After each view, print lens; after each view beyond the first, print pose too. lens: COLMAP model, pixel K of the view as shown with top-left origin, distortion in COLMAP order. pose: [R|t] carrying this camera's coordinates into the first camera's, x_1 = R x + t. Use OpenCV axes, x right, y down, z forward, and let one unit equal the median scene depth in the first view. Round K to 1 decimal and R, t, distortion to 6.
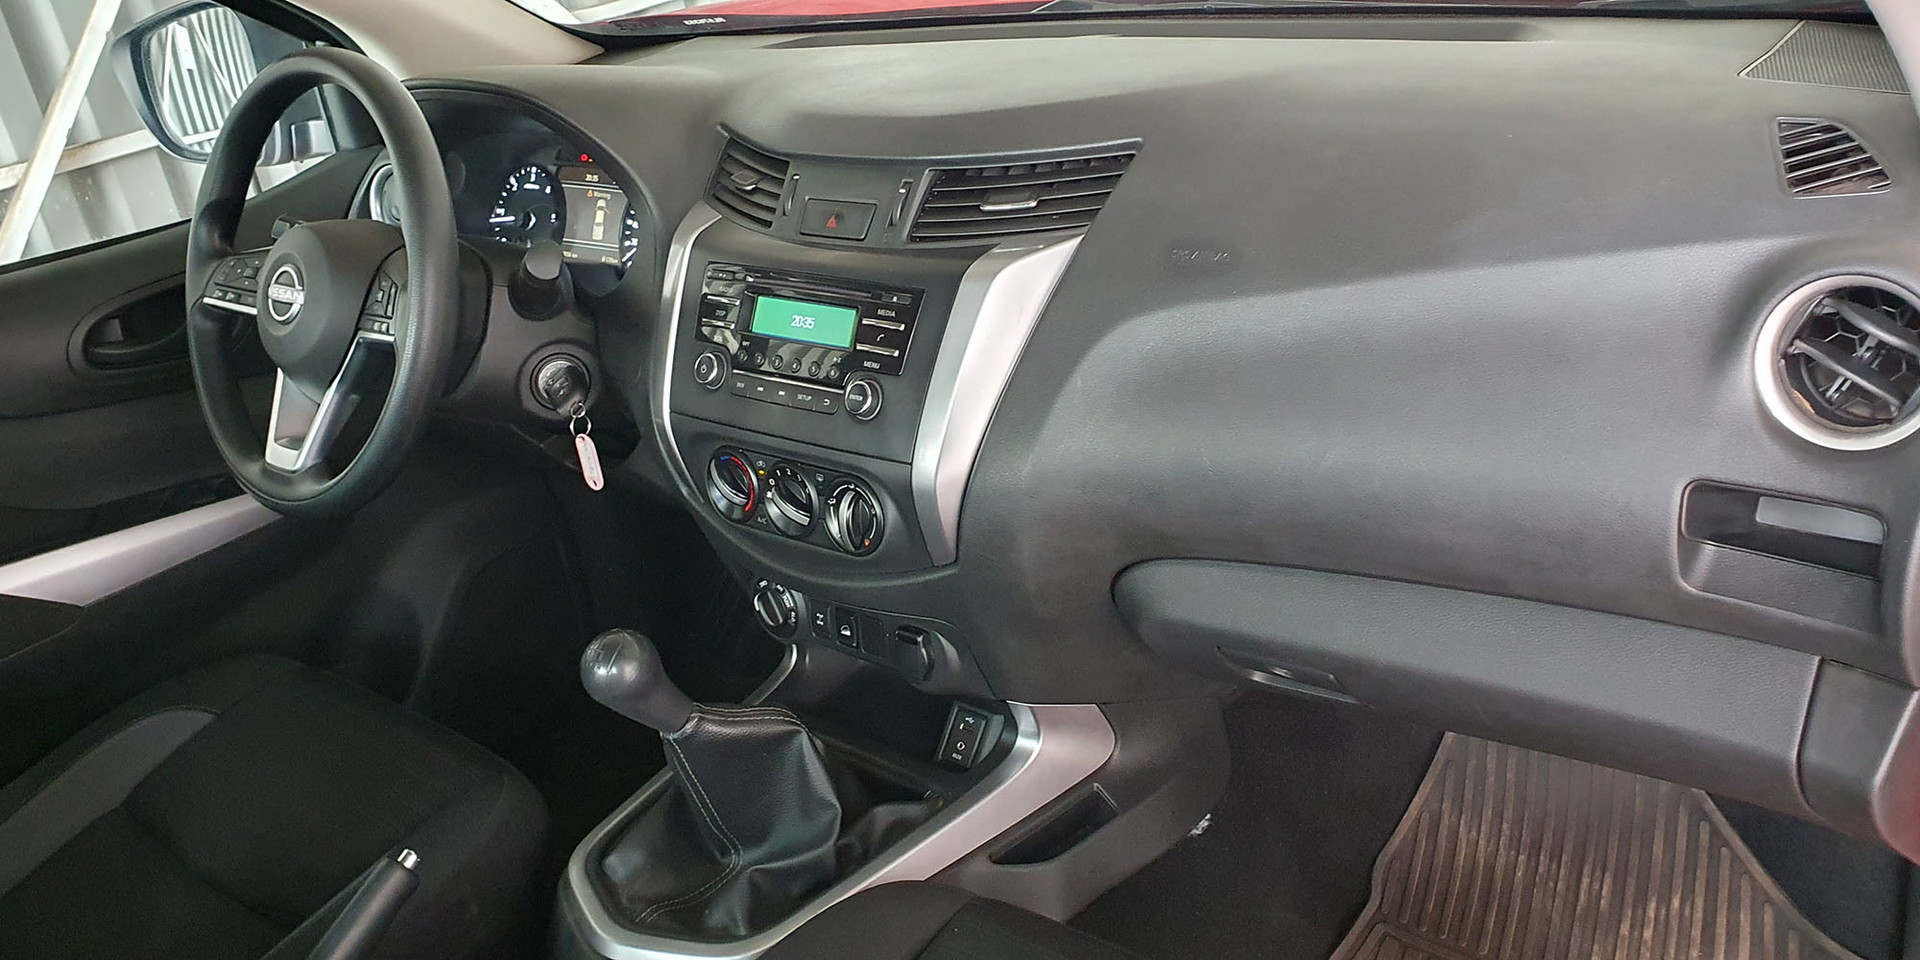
lens RADIAL K [[1566.4, 0, 965.1], [0, 1566.4, 478.3], [0, 0, 1]] dist [0.056168, -0.042674]
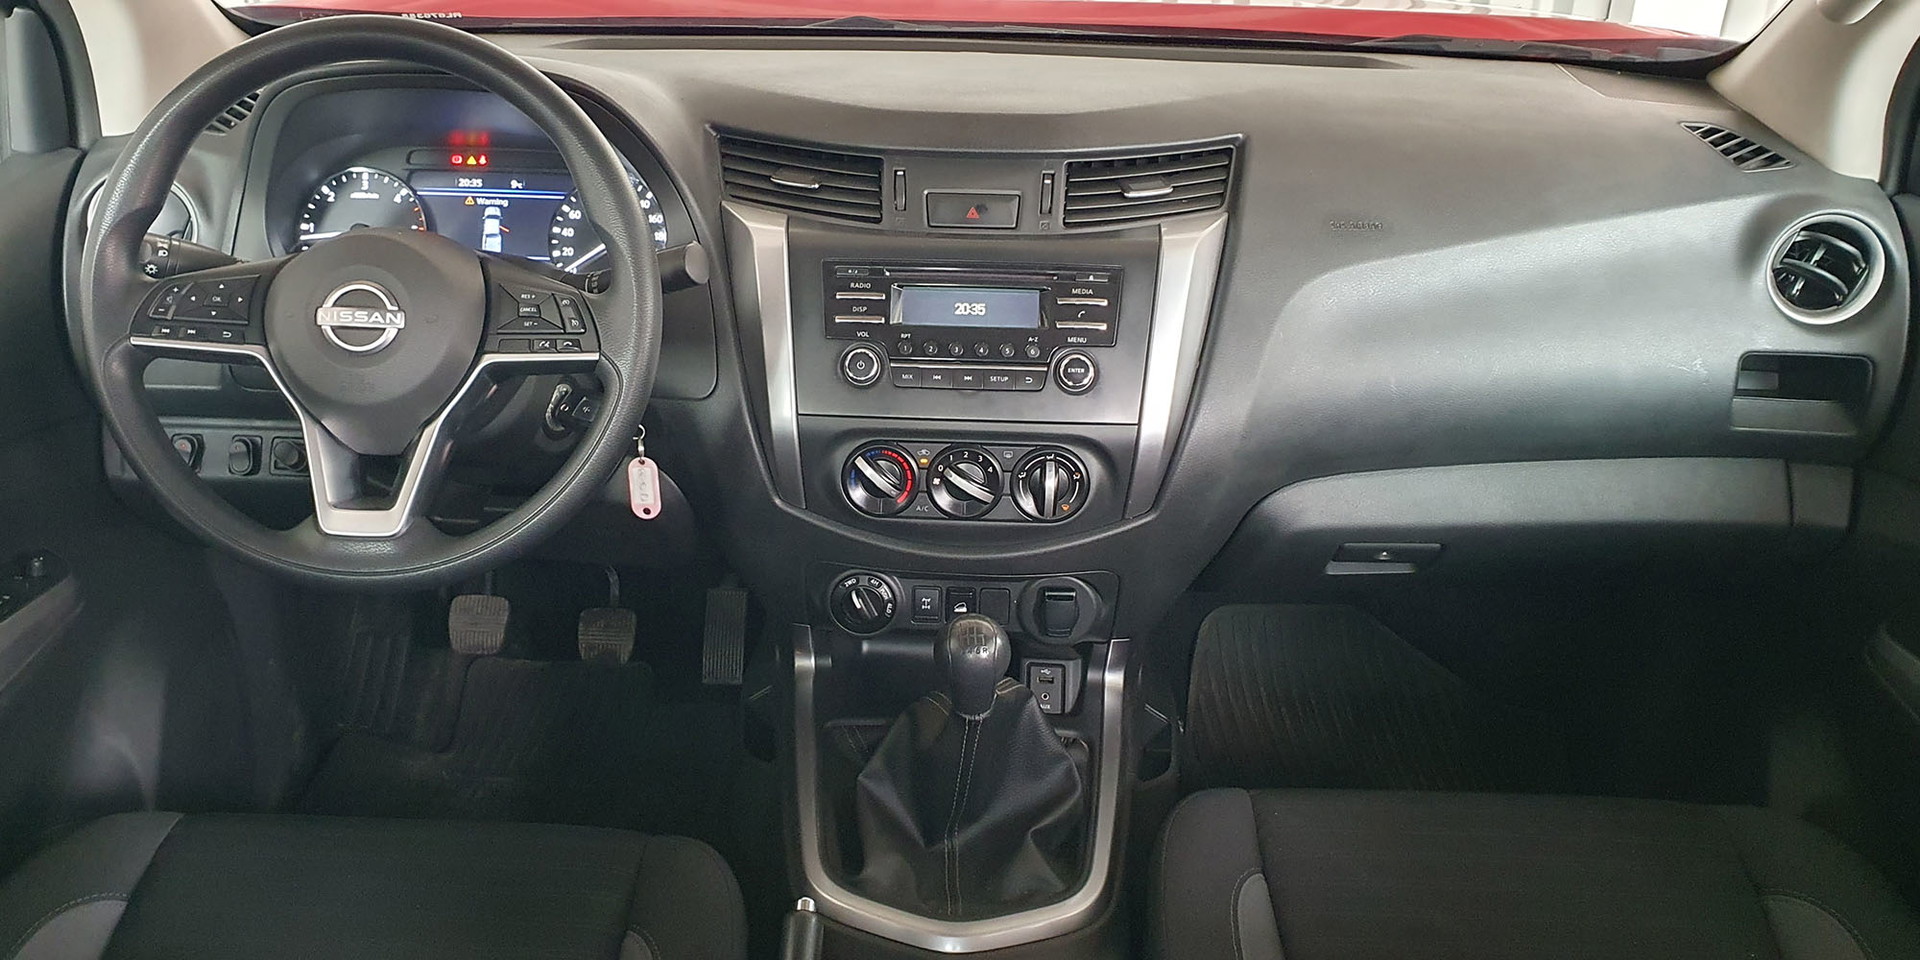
lens RADIAL K [[1566.4, 0, 918.0], [0, 1566.4, 489.9], [0, 0, 1]] dist [0.056168, -0.042674]
pose [[0.779575, -0.123232, 0.614066, -0.809412], [0.136305, 0.990333, 0.025698, -0.012242], [-0.611297, 0.063667, 0.788836, 0.213112]]
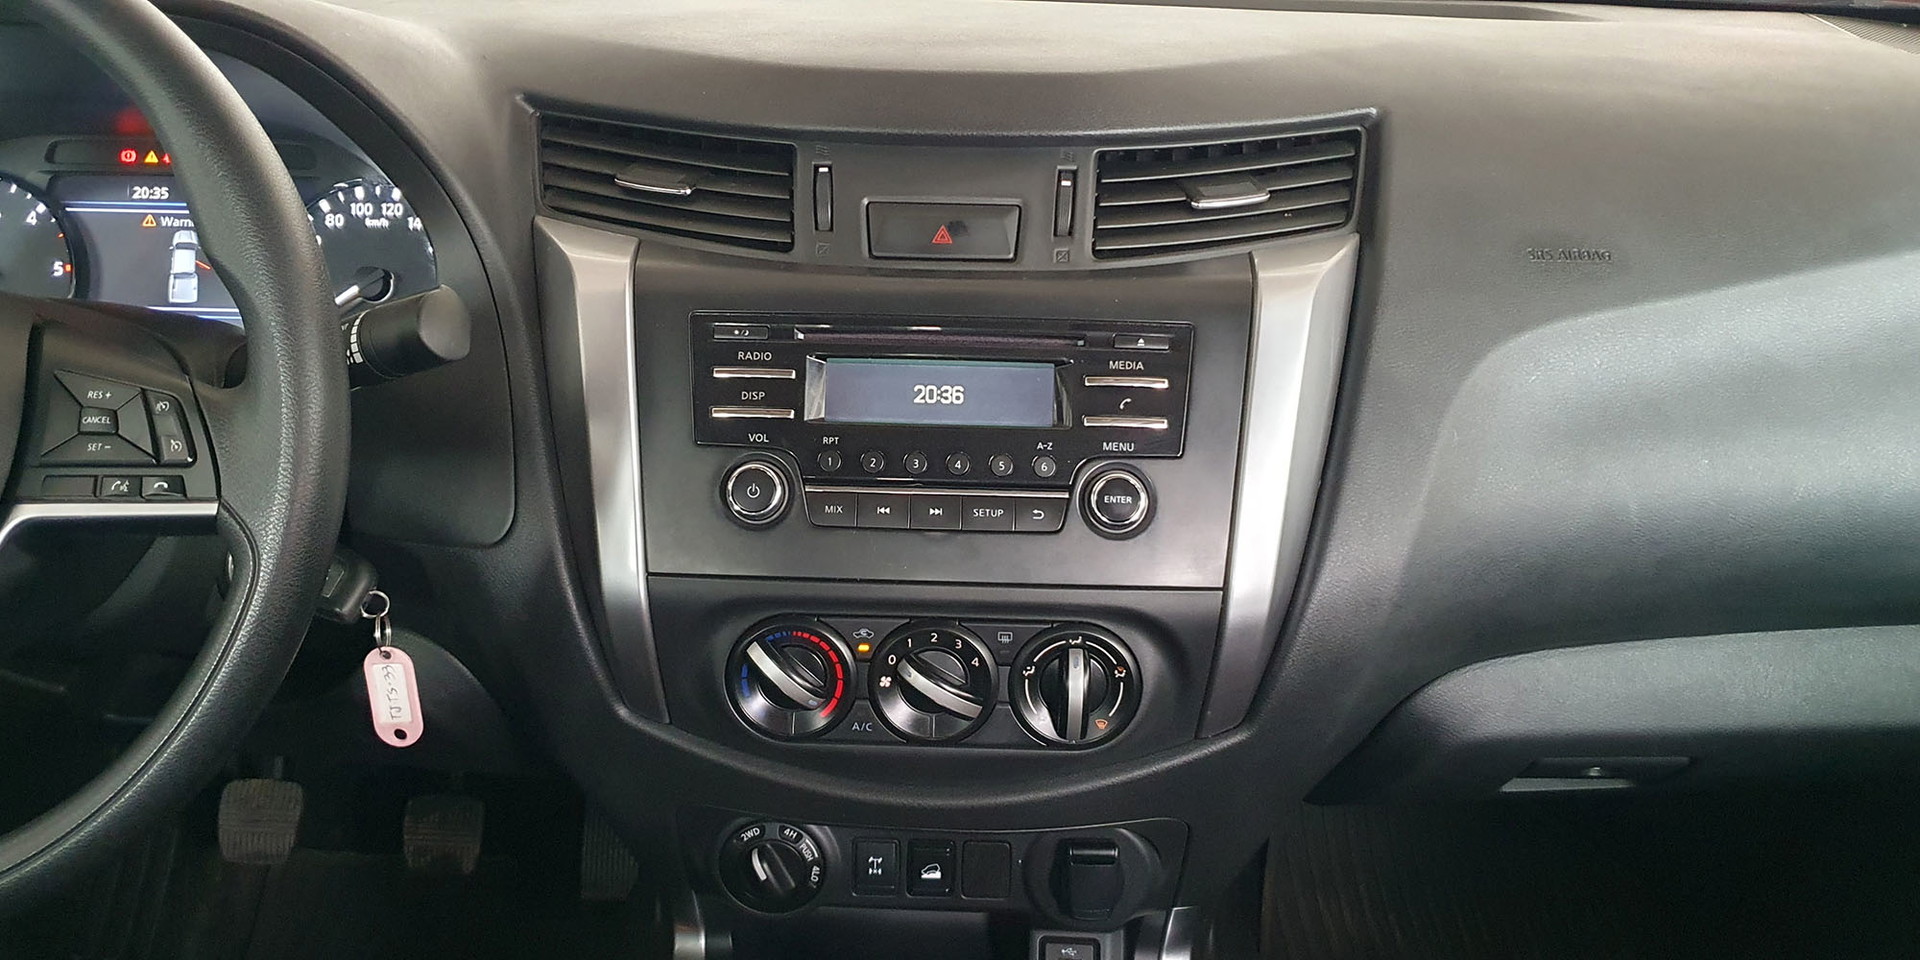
lens RADIAL K [[1579.6, 0, 957.1], [0, 1579.6, 470.1], [0, 0, 1]] dist [0.002062, -0.024805]
pose [[0.767371, -0.110846, 0.631550, -0.509935], [0.142973, 0.989727, -0.000009, -0.071168], [-0.625060, 0.090301, 0.775335, 0.530716]]
